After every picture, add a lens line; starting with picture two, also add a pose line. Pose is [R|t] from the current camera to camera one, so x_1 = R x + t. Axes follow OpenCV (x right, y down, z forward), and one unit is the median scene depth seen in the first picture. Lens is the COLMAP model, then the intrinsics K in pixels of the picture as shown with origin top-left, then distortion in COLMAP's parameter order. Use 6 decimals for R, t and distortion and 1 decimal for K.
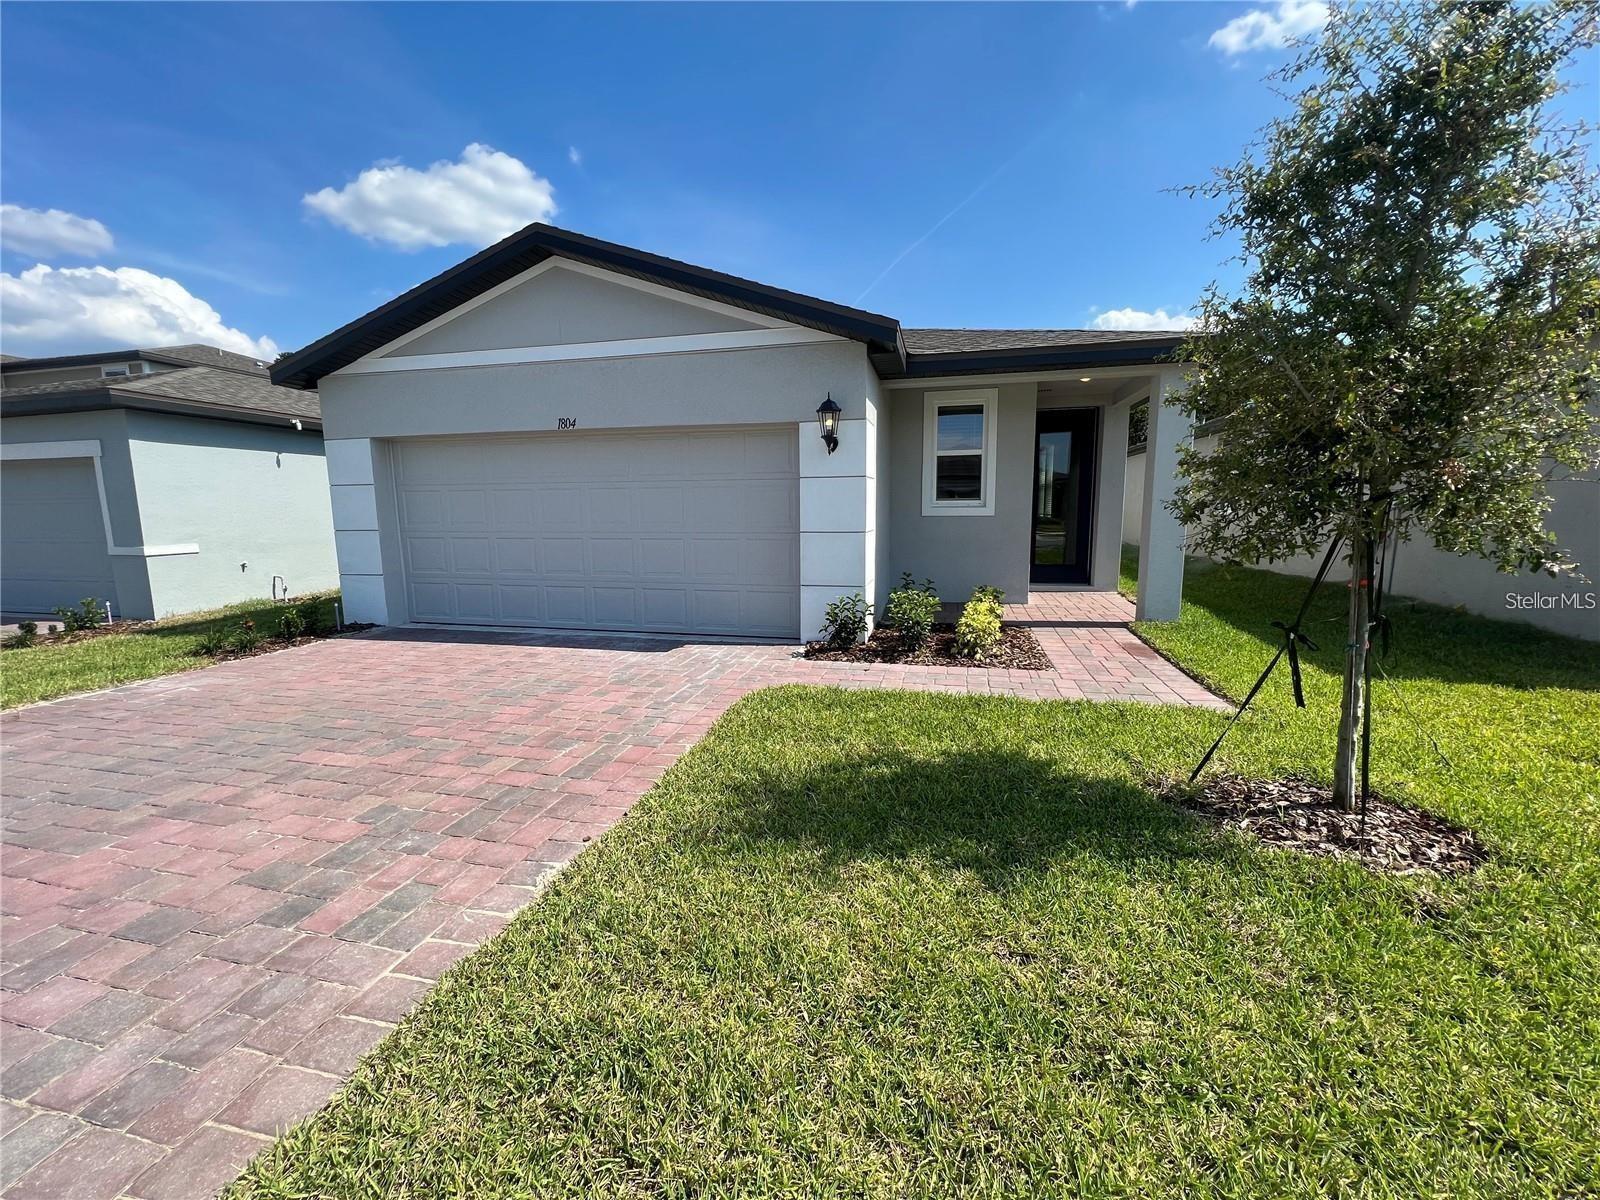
lens RADIAL K [[641.7, 0, 796.6], [0, 641.7, 599.7], [0, 0, 1]] dist [-0.004585, 0.000507]
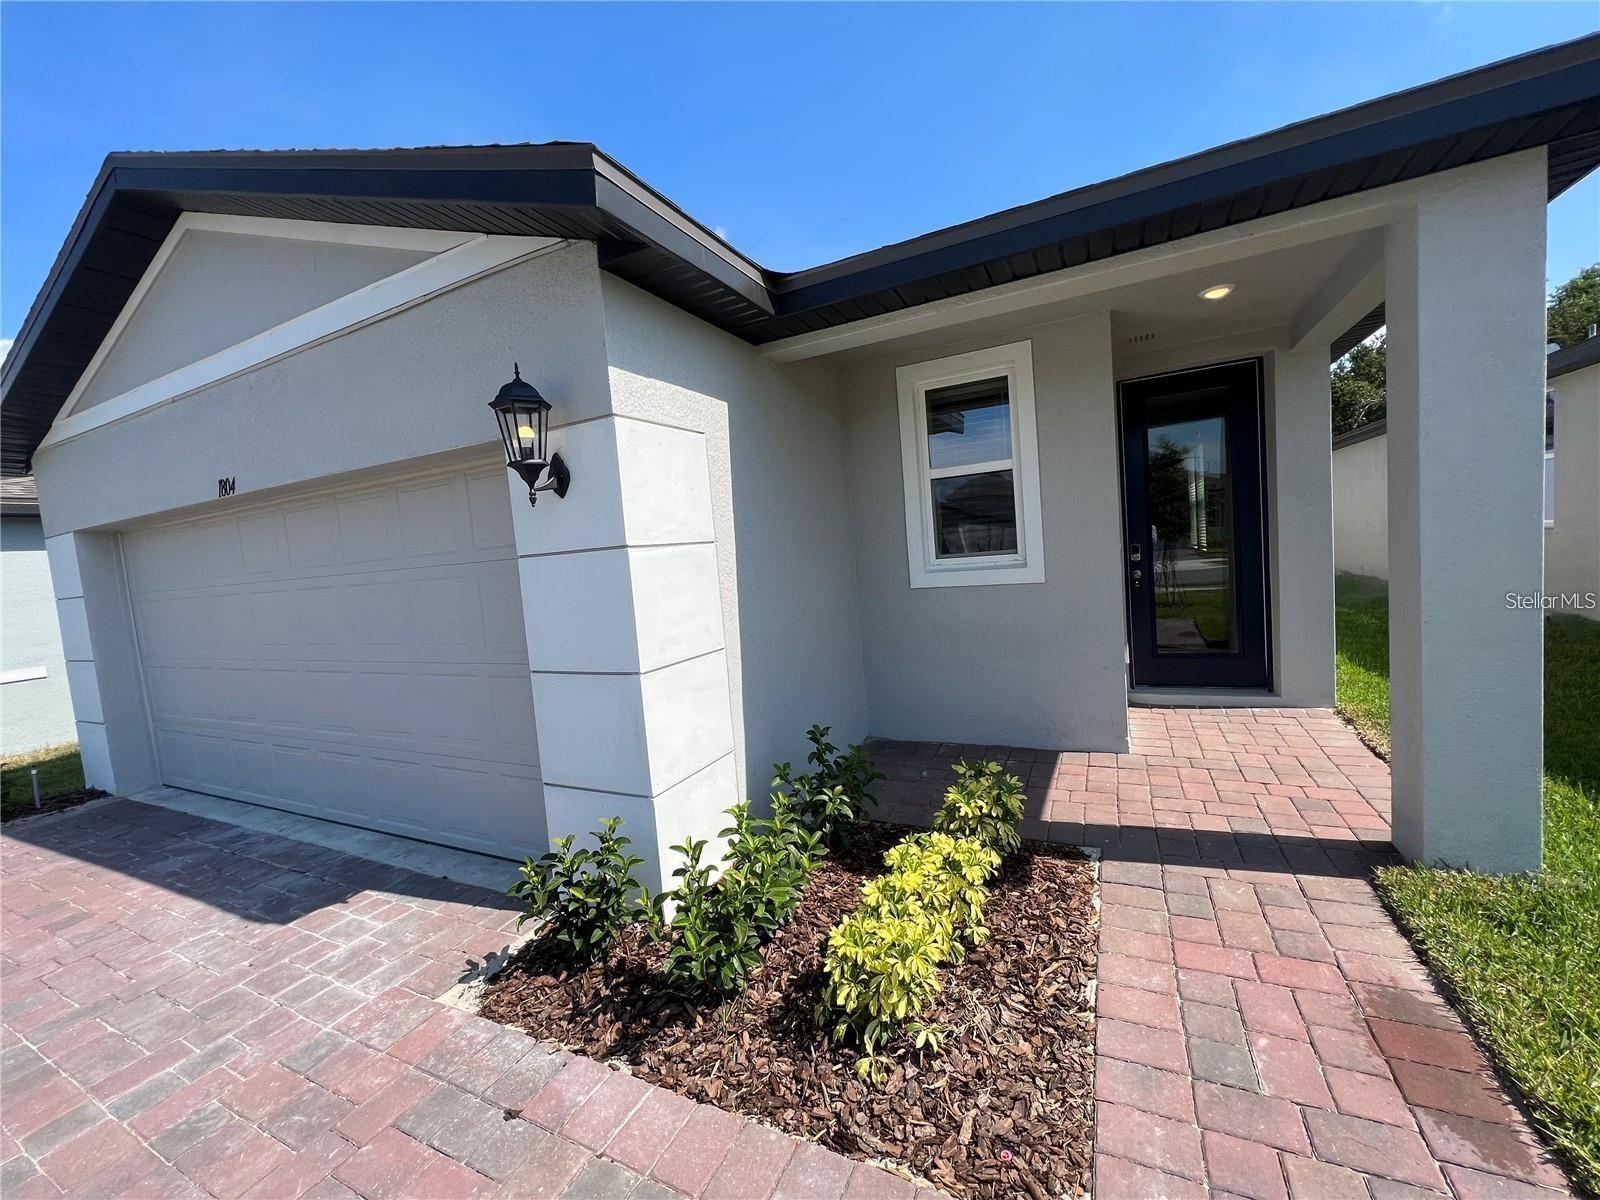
lens RADIAL K [[641.7, 0, 786.9], [0, 641.7, 600.8], [0, 0, 1]] dist [-0.004585, 0.000507]
pose [[0.969758, -0.050201, -0.238849, 0.303552], [0.036550, 0.997453, -0.061244, -0.121887], [0.241316, 0.050662, 0.969123, 0.591007]]
